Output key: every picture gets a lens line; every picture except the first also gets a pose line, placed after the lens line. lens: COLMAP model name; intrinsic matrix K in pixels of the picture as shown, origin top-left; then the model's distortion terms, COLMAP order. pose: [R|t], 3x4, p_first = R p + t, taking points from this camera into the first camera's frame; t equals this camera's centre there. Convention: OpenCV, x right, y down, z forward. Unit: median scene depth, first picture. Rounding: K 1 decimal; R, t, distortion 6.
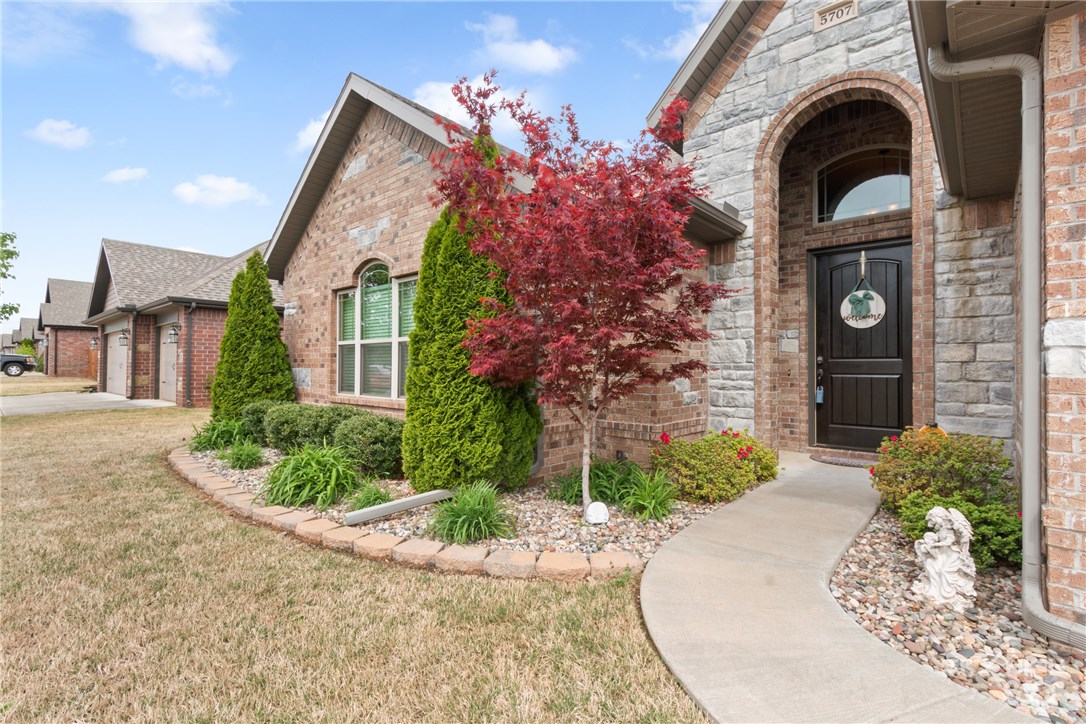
lens RADIAL K [[495.6, 0, 534.2], [0, 495.6, 362.4], [0, 0, 1]] dist [0.001751, -0.000050]
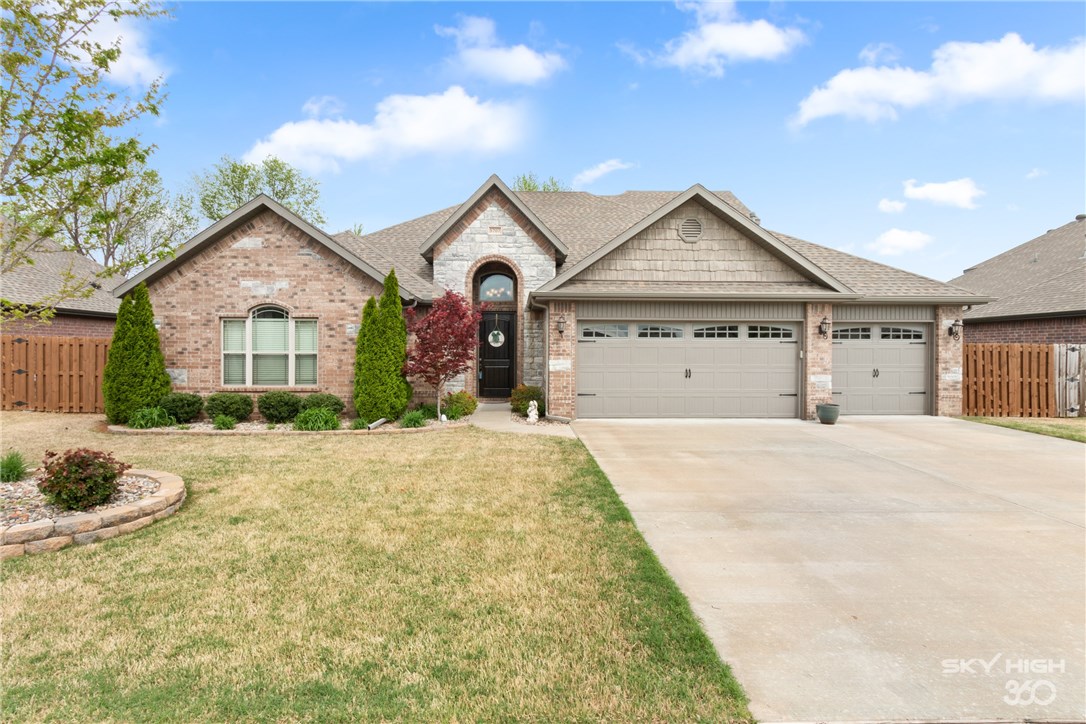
lens RADIAL K [[542.8, 0, 538.0], [0, 542.8, 366.6], [0, 0, 1]] dist [-0.004276, -0.001302]
pose [[0.712160, -0.023617, 0.701620, -1.156070], [-0.008476, 0.999072, 0.042232, -0.096374], [-0.701966, -0.036023, 0.711298, -1.125041]]
